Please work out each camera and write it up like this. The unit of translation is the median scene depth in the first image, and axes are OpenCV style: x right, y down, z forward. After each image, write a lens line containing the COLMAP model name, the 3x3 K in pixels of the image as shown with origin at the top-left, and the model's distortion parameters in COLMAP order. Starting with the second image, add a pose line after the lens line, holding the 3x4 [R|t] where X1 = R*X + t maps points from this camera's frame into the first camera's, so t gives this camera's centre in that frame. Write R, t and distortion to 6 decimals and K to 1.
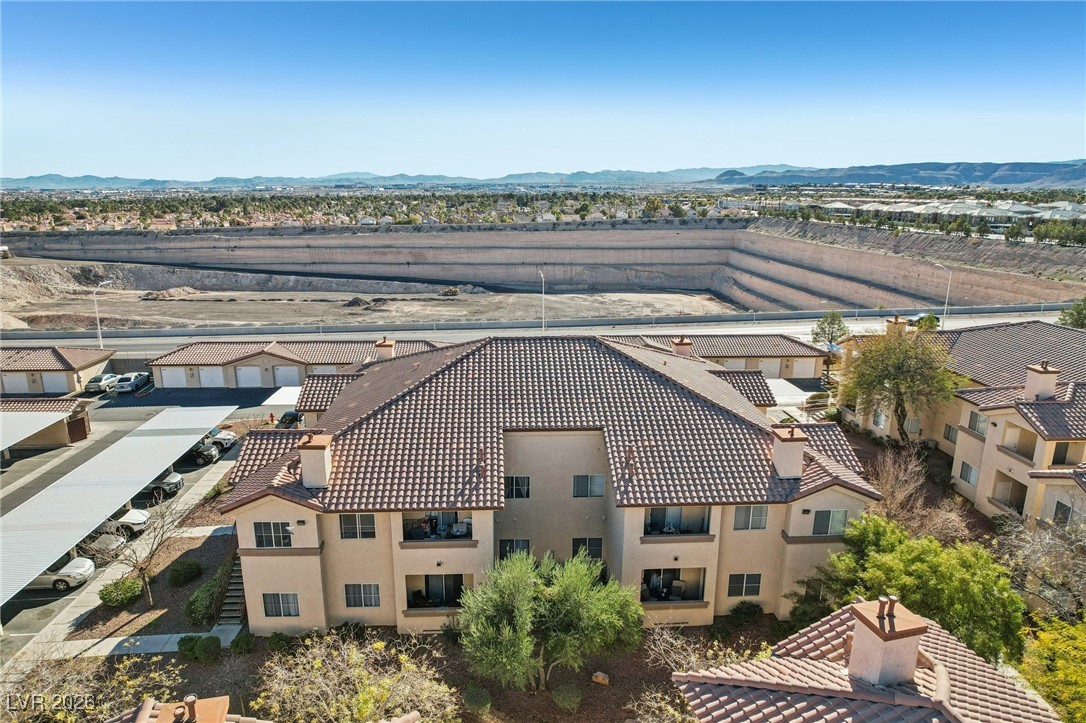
lens RADIAL K [[702.7, 0, 537.1], [0, 702.7, 365.5], [0, 0, 1]] dist [-0.080485, 0.073017]
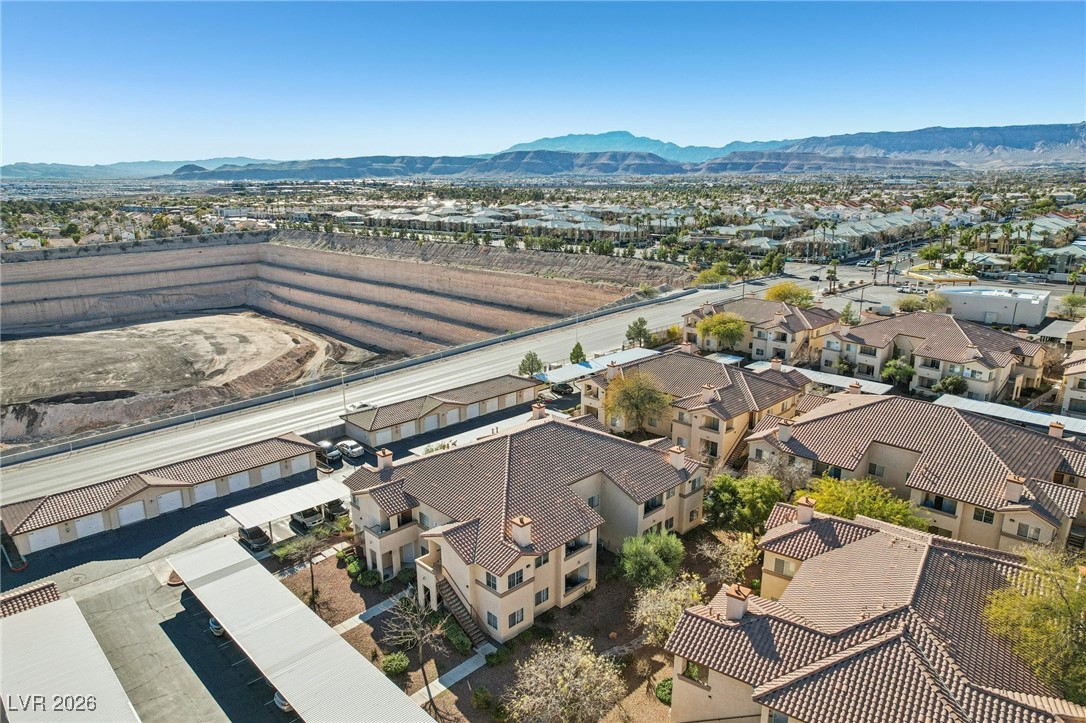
lens RADIAL K [[702.7, 0, 537.1], [0, 702.7, 365.5], [0, 0, 1]] dist [-0.080485, 0.073017]
pose [[0.751104, -0.176025, 0.636285, -0.090380], [0.168270, 0.983011, 0.073310, -0.027137], [-0.638379, 0.052004, 0.767963, -0.028414]]
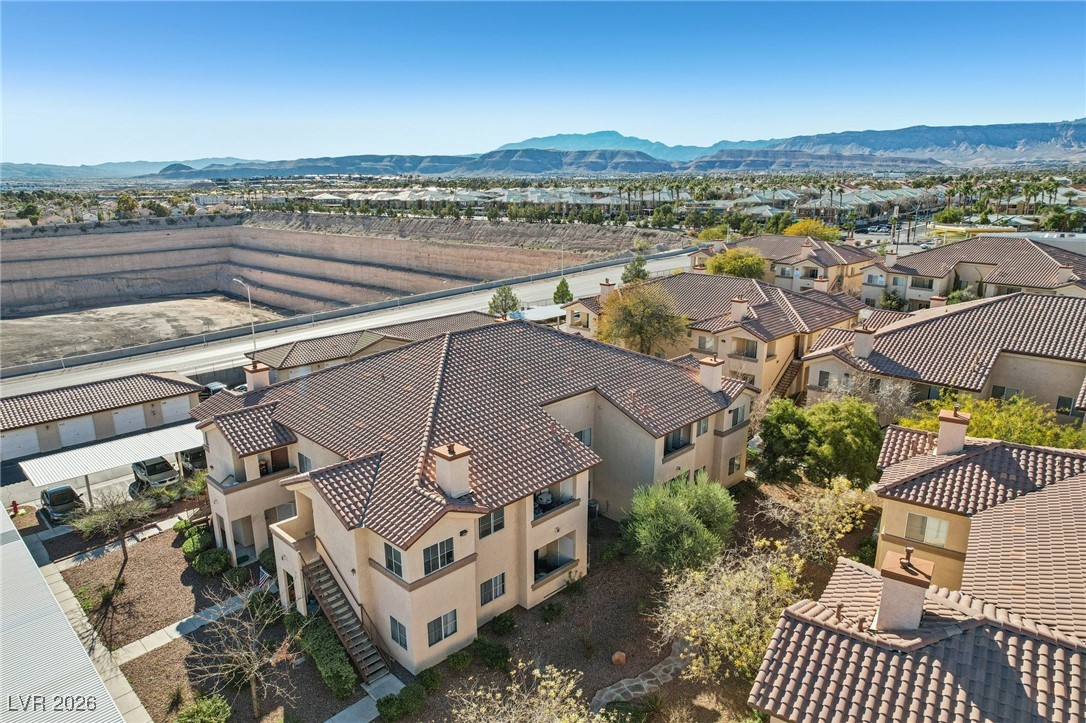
lens RADIAL K [[699.0, 0, 540.6], [0, 699.0, 362.4], [0, 0, 1]] dist [-0.084913, 0.078631]
pose [[0.737940, -0.177407, 0.651131, -0.056040], [0.172467, 0.982366, 0.072196, -0.004198], [-0.652457, 0.059022, 0.755524, 0.010948]]
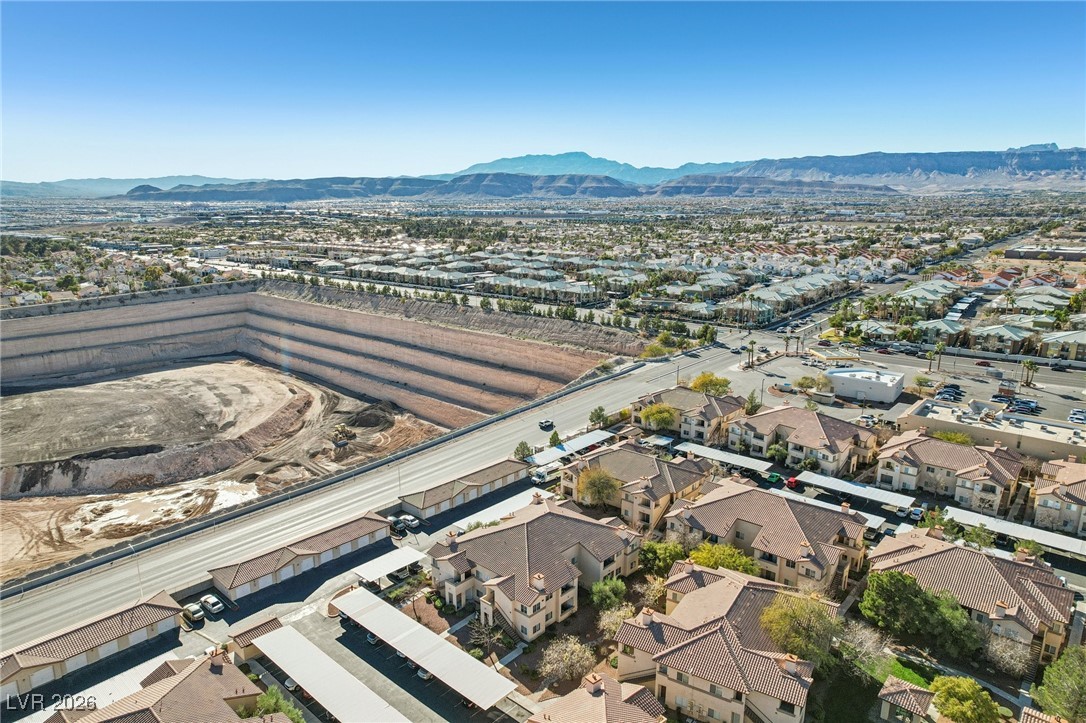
lens RADIAL K [[702.7, 0, 537.1], [0, 702.7, 365.5], [0, 0, 1]] dist [-0.080485, 0.073017]
pose [[0.711349, -0.170121, 0.681939, -0.162664], [0.176484, 0.982412, 0.060984, -0.073021], [-0.680320, 0.076970, 0.728862, -0.101774]]
